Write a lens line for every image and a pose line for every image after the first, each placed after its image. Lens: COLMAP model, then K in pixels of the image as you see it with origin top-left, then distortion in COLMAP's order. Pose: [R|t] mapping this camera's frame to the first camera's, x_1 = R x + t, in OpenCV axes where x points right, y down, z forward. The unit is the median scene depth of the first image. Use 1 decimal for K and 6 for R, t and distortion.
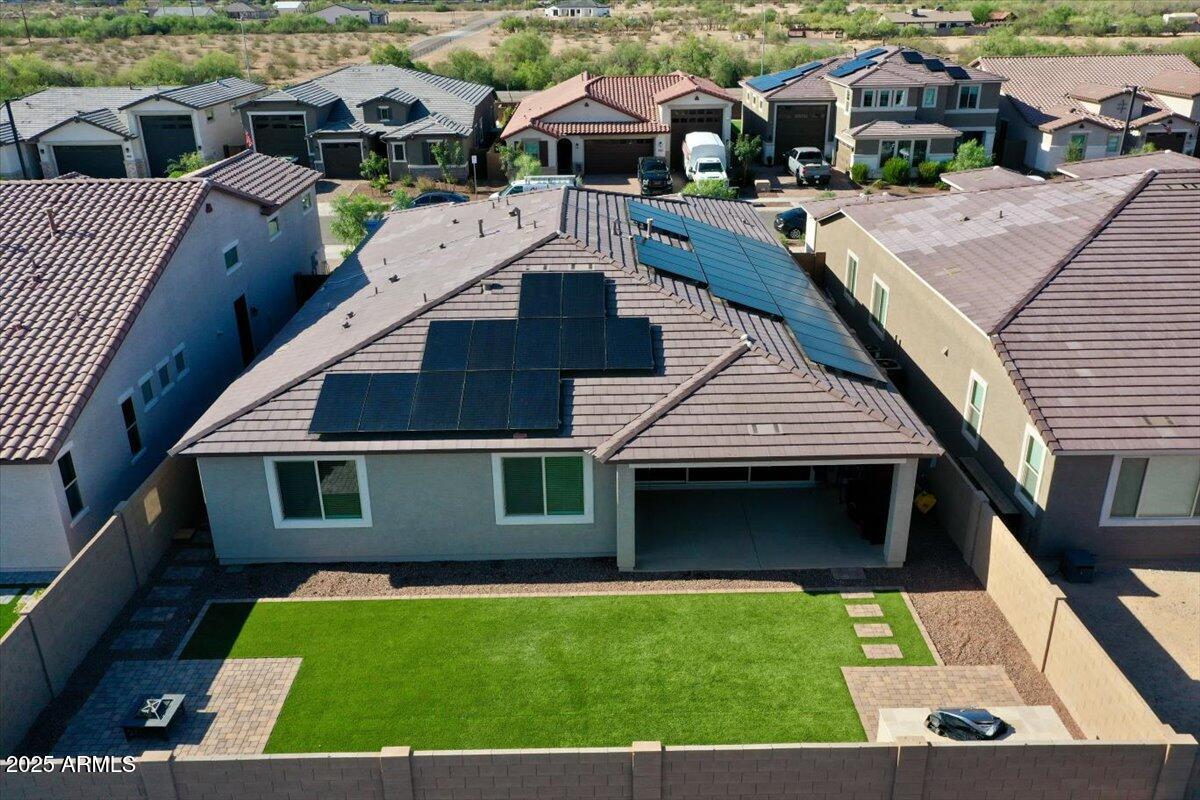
lens RADIAL K [[954.3, 0, 596.2], [0, 954.3, 400.3], [0, 0, 1]] dist [0.009616, 0.007485]
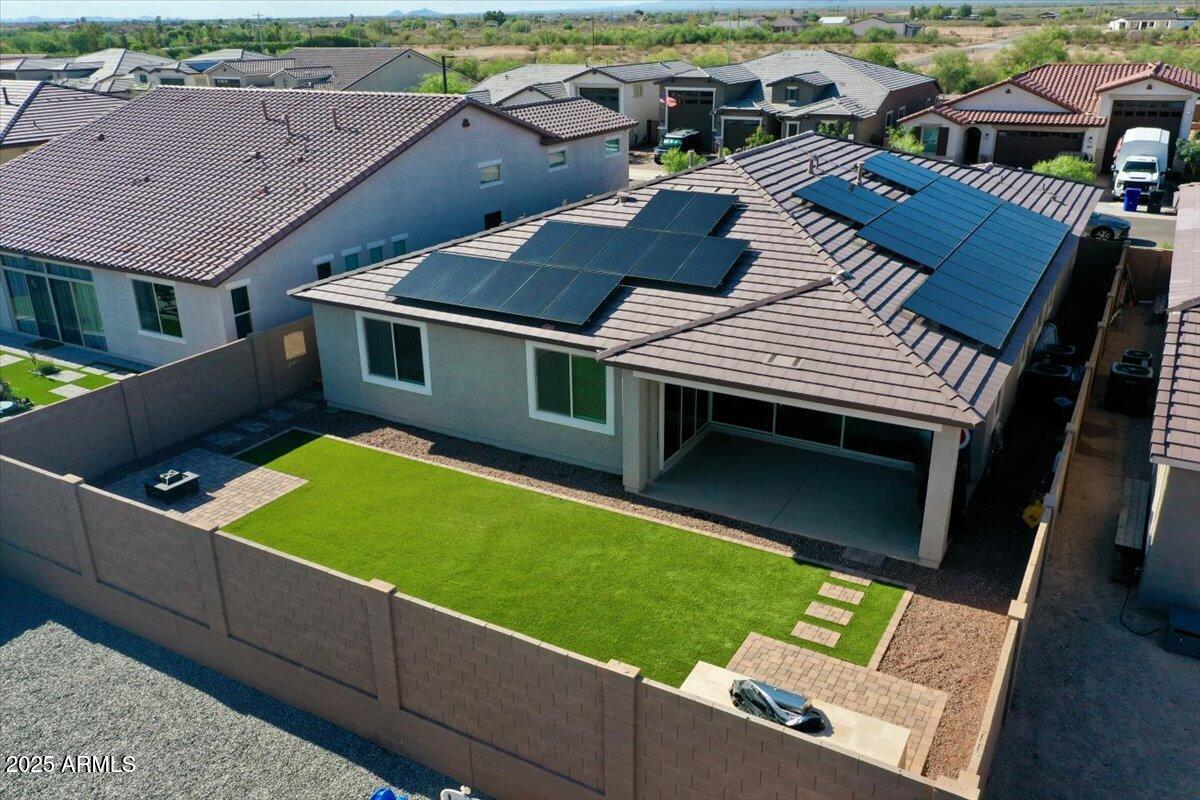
lens RADIAL K [[954.3, 0, 594.1], [0, 954.3, 400.0], [0, 0, 1]] dist [0.009616, 0.007485]
pose [[0.859780, 0.189200, -0.474322, 0.404090], [-0.198166, 0.979660, 0.031566, 0.064827], [0.470646, 0.066855, 0.879785, 0.147340]]
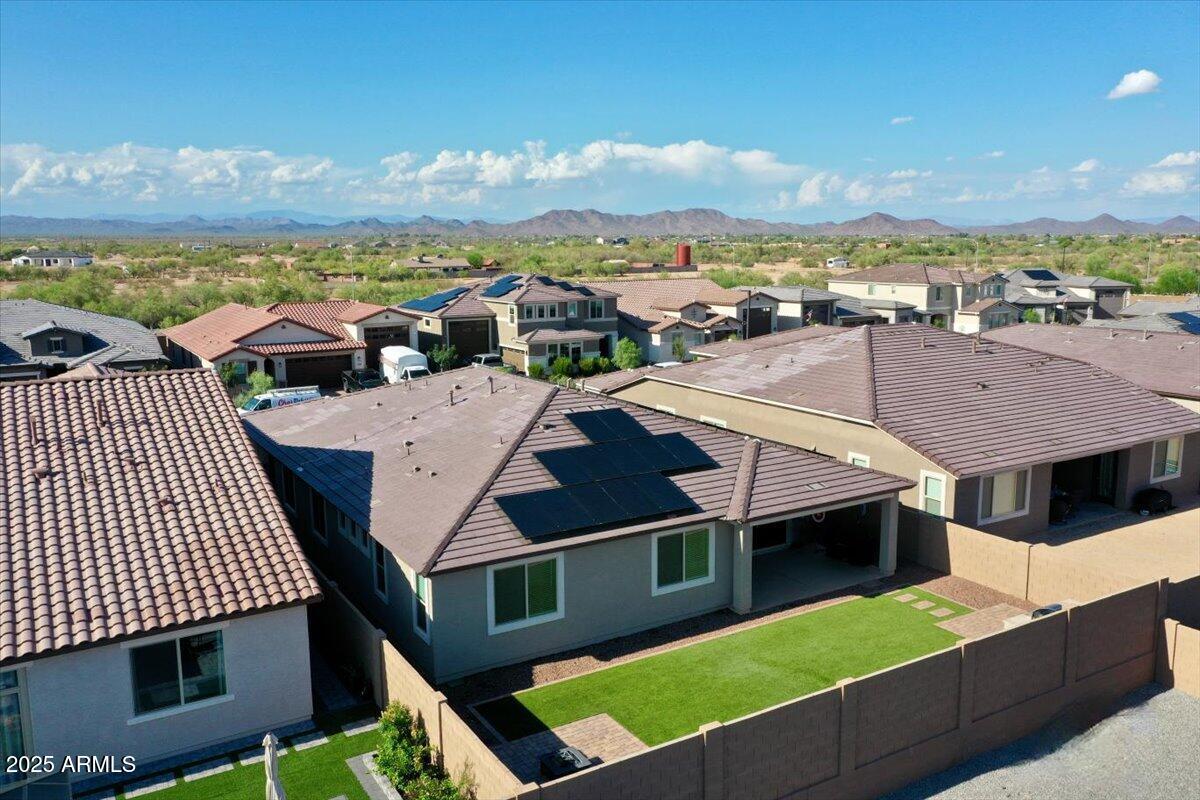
lens RADIAL K [[954.3, 0, 597.2], [0, 954.3, 399.4], [0, 0, 1]] dist [0.009616, 0.007485]
pose [[0.860896, -0.078341, 0.502713, -0.732050], [0.198128, 0.961698, -0.189426, 0.099977], [-0.468618, 0.262677, 0.843444, -0.071212]]
